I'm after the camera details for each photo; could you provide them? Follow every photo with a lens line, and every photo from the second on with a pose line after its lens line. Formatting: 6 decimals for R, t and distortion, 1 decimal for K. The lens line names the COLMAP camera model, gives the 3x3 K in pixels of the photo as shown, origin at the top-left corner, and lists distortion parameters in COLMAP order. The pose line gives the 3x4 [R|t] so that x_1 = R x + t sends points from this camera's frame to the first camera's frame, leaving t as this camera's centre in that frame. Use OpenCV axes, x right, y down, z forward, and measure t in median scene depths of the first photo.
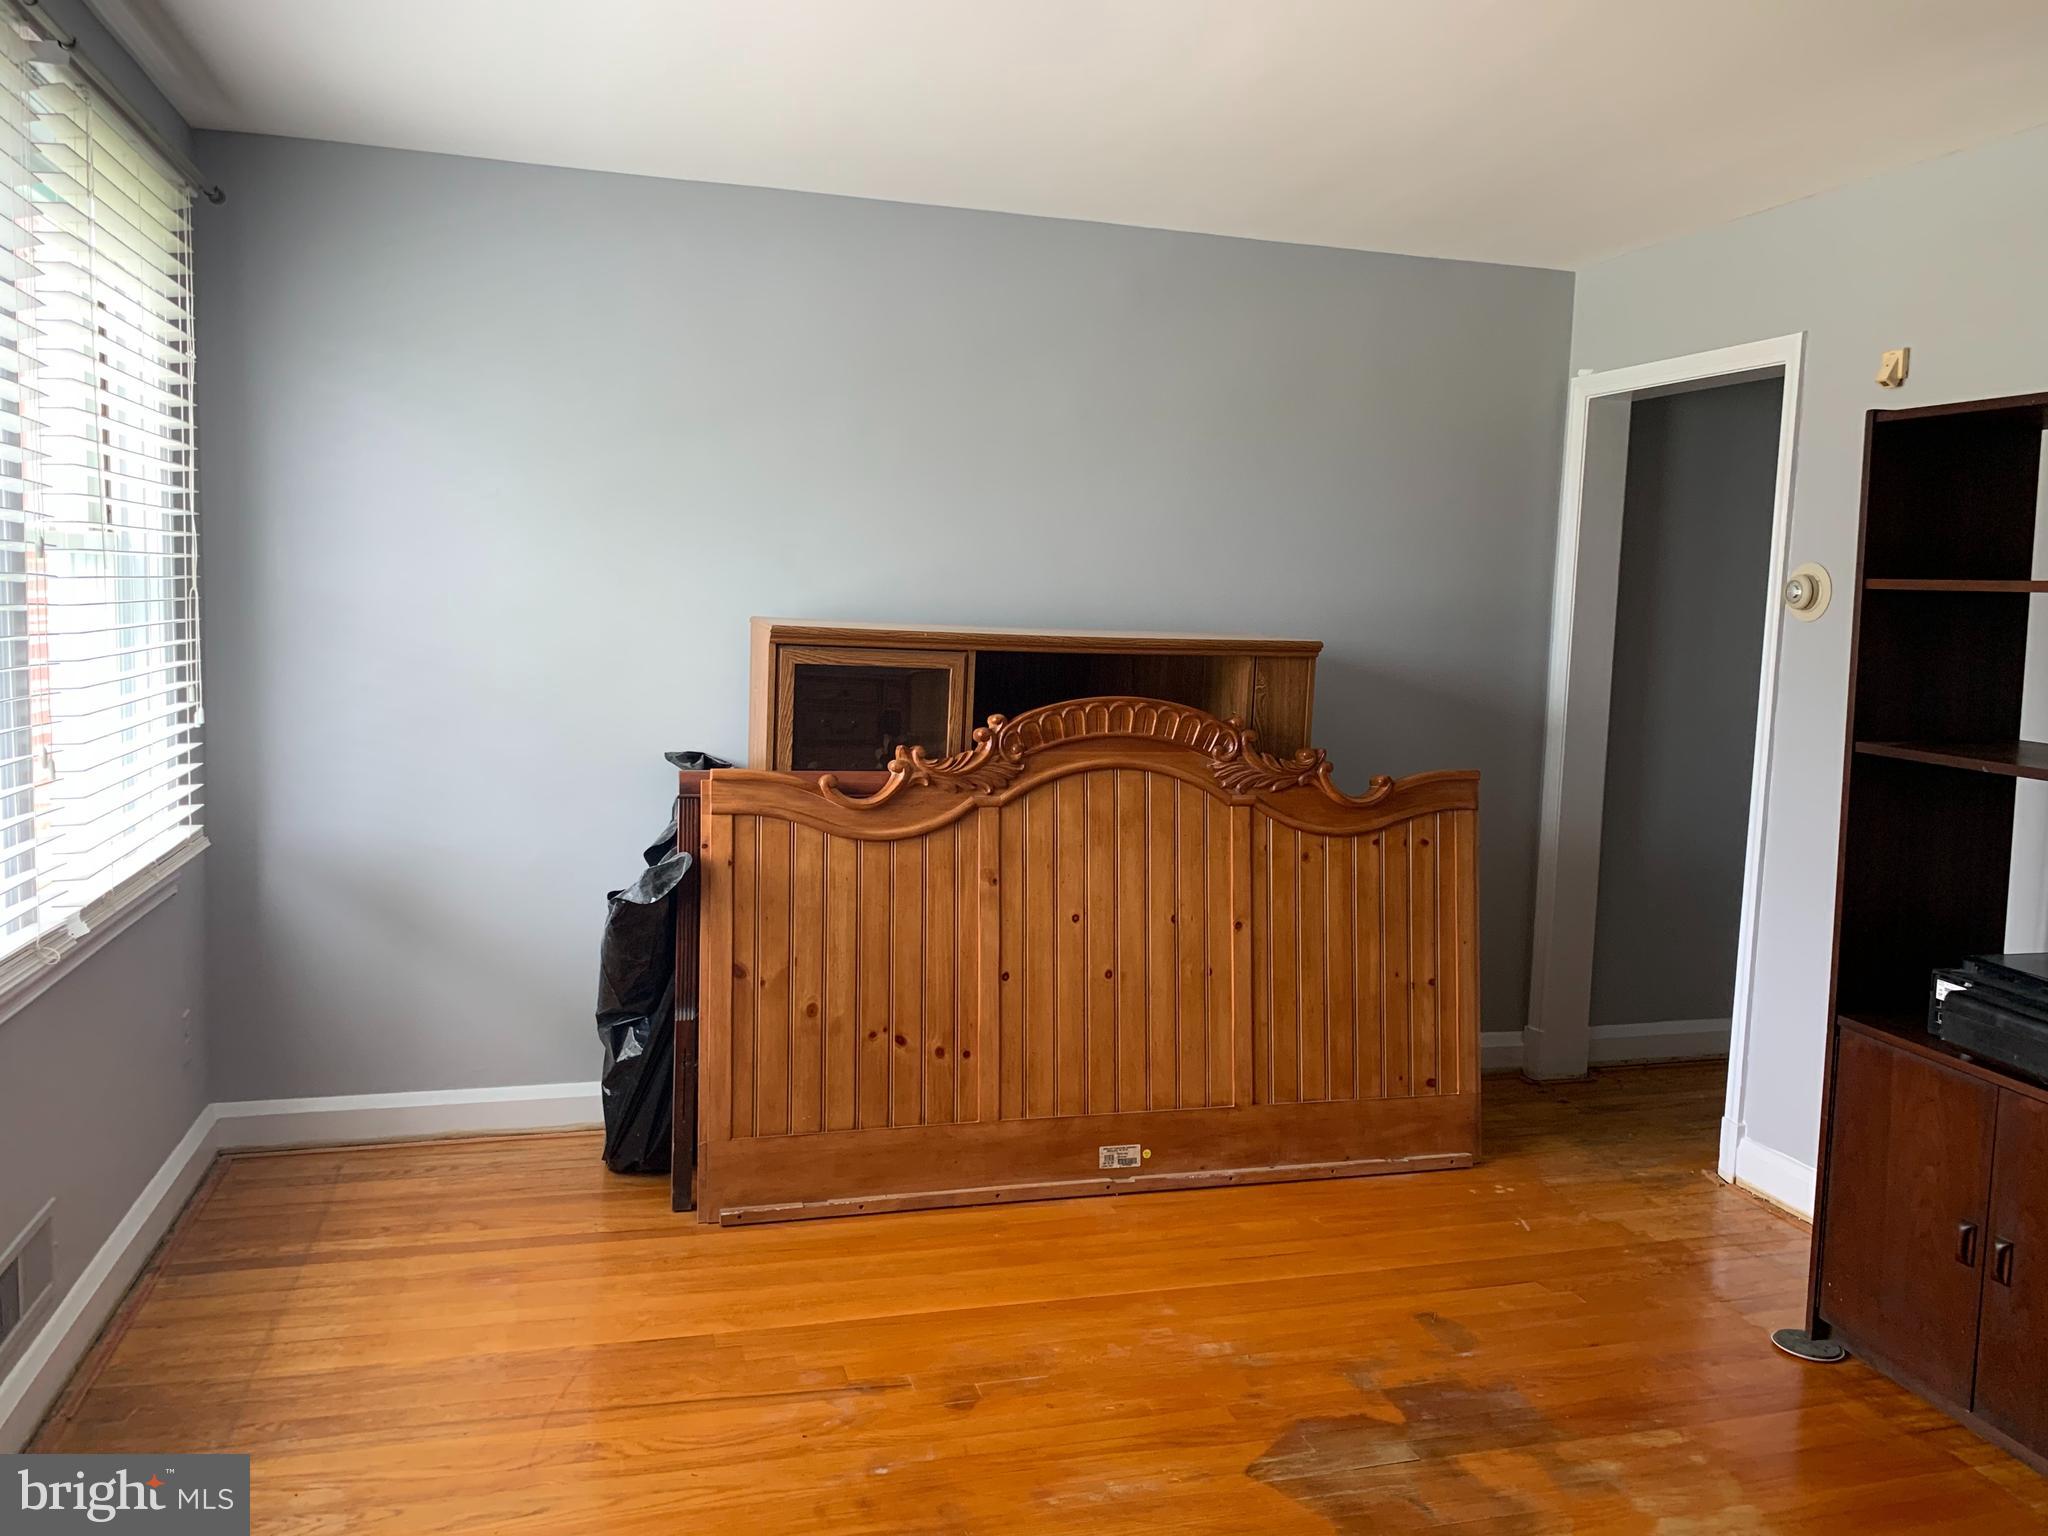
lens RADIAL K [[1577.4, 0, 1020.3], [0, 1577.4, 755.3], [0, 0, 1]] dist [0.032659, -0.023903]
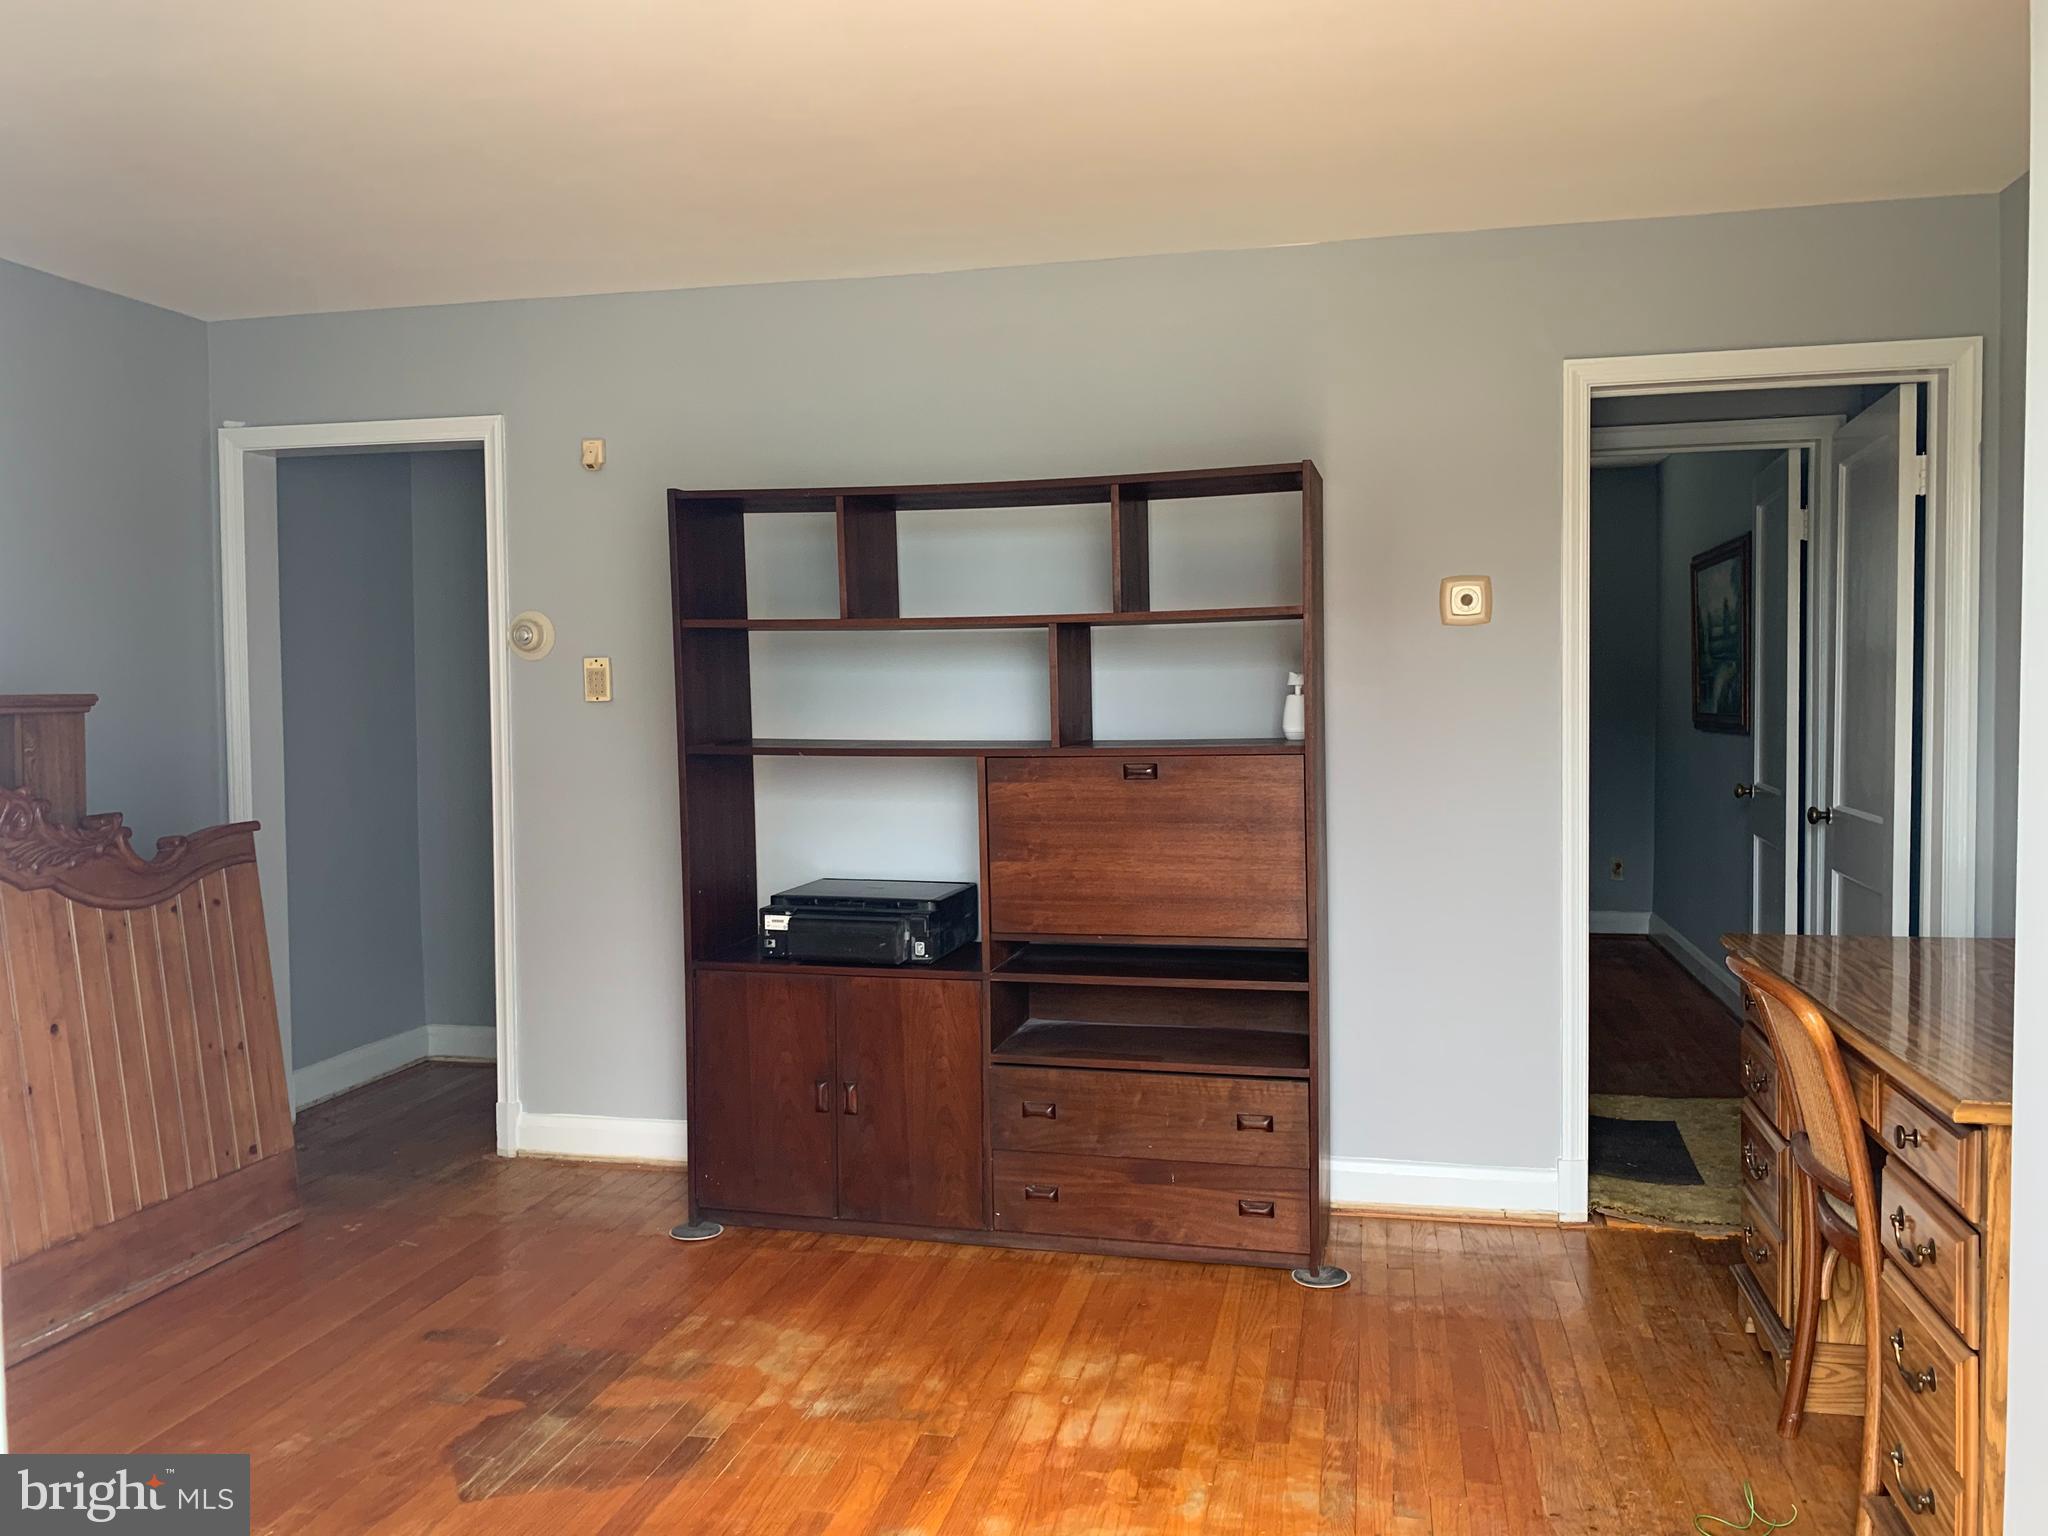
lens RADIAL K [[1577.4, 0, 1034.2], [0, 1577.4, 751.9], [0, 0, 1]] dist [0.032659, -0.023903]
pose [[0.485030, -0.072785, 0.871463, -0.352989], [0.114111, 0.993278, 0.019448, 0.003283], [-0.867021, 0.090011, 0.490075, 0.105000]]
